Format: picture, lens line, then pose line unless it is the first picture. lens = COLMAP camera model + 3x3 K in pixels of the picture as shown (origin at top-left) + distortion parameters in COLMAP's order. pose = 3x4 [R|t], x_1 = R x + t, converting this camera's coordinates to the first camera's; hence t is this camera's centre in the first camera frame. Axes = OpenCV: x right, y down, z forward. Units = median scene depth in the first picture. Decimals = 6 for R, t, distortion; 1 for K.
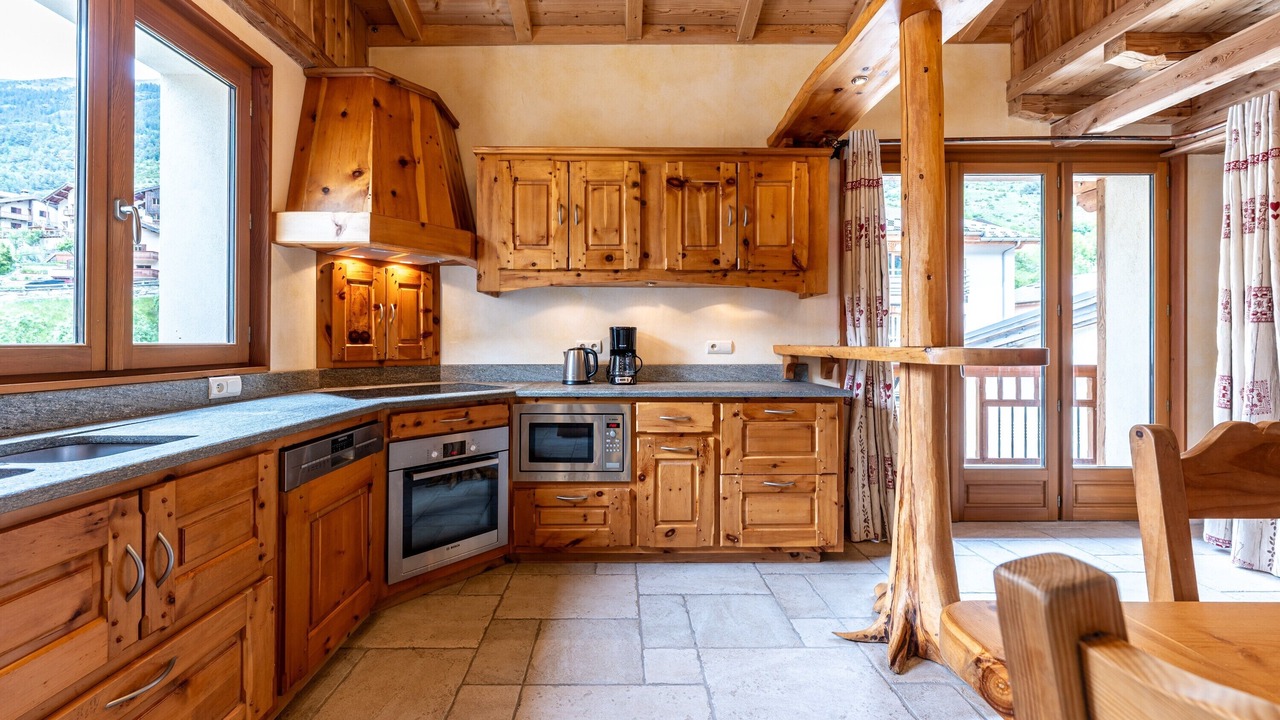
lens RADIAL K [[820.0, 0, 685.8], [0, 820.0, 353.9], [0, 0, 1]] dist [0.003751, 0.002617]
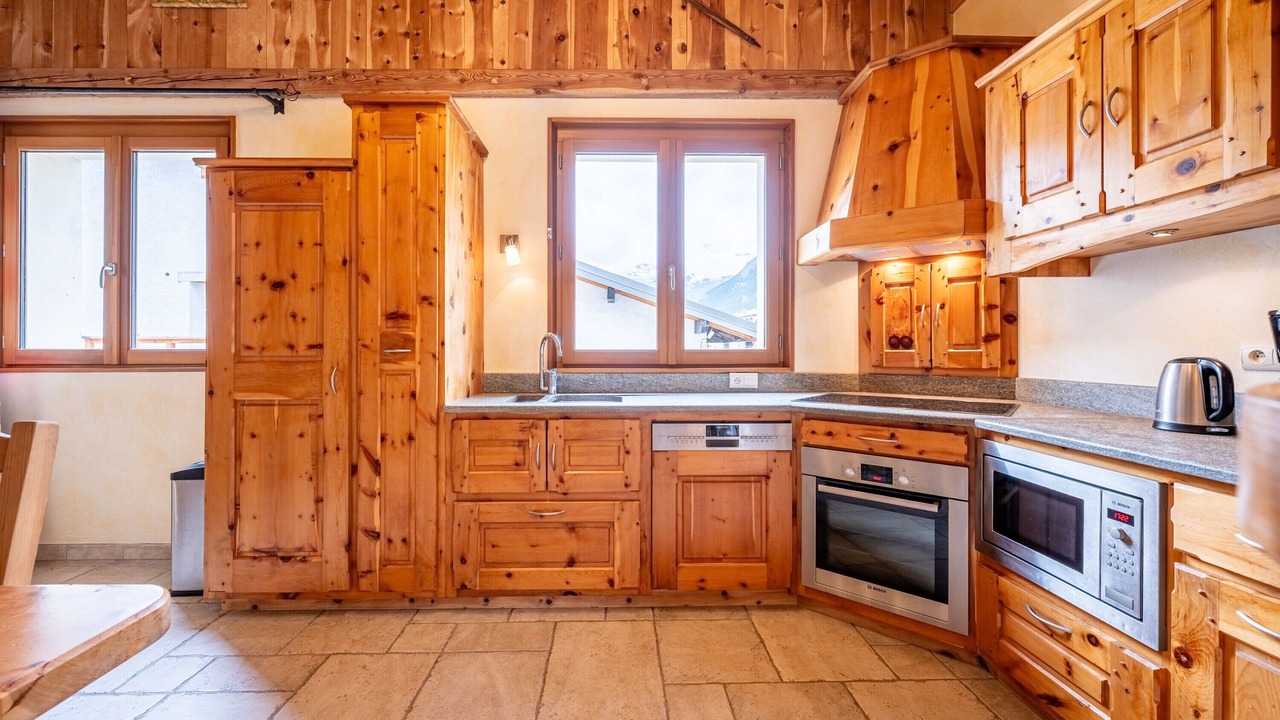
lens RADIAL K [[820.0, 0, 685.8], [0, 820.0, 353.9], [0, 0, 1]] dist [0.003751, 0.002617]
pose [[-0.430551, 0.005306, -0.902551, 0.559998], [-0.011592, 0.999868, 0.011408, -0.014813], [0.902492, 0.015374, -0.430433, 1.173327]]
